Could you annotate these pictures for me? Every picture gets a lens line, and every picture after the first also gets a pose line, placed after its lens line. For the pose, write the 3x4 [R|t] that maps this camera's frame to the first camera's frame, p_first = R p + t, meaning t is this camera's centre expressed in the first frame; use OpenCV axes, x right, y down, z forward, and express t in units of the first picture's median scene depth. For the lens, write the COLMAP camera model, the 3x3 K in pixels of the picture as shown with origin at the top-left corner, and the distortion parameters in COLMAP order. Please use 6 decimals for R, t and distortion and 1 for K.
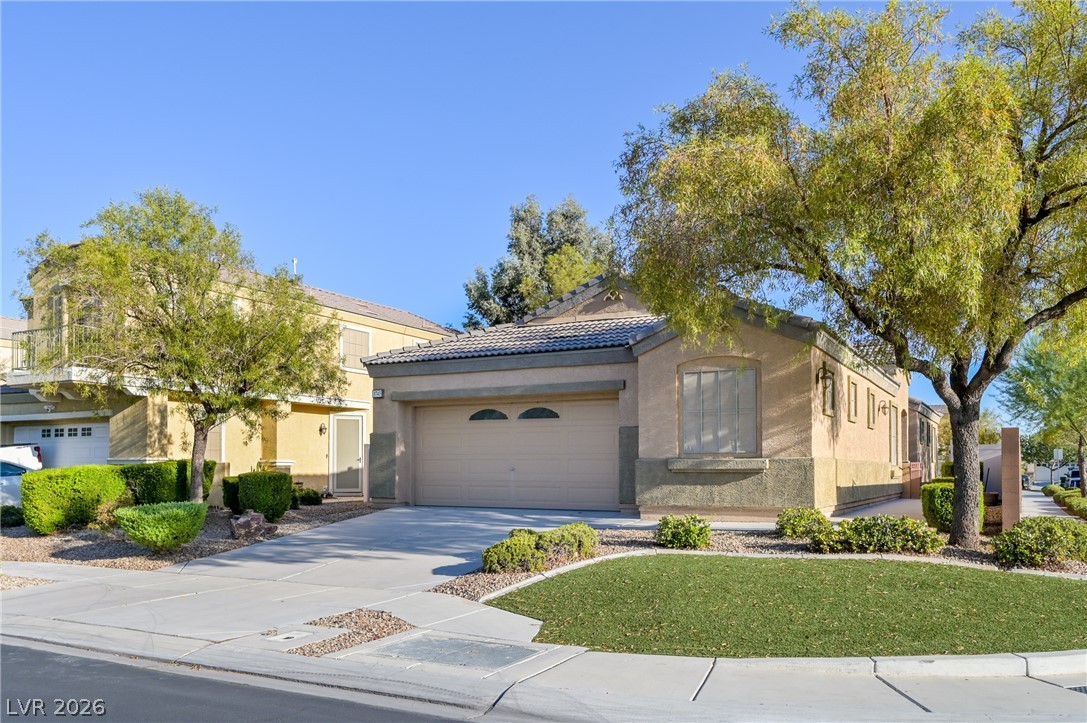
lens RADIAL K [[856.1, 0, 546.6], [0, 856.1, 358.8], [0, 0, 1]] dist [-0.001438, 0.004930]
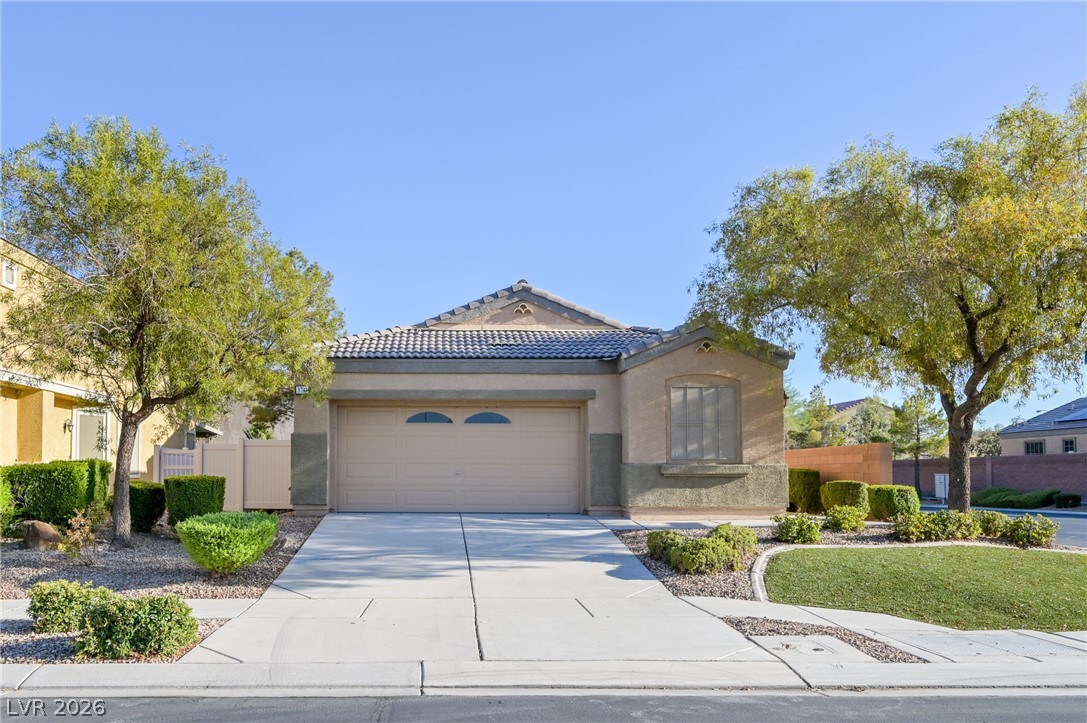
lens RADIAL K [[797.6, 0, 476.5], [0, 797.6, 376.0], [0, 0, 1]] dist [0.006773, -0.001400]
pose [[0.870558, 0.063681, 0.487927, -0.569470], [-0.065547, 0.997761, -0.013272, 0.032269], [-0.487680, -0.020428, 0.872783, 0.221440]]
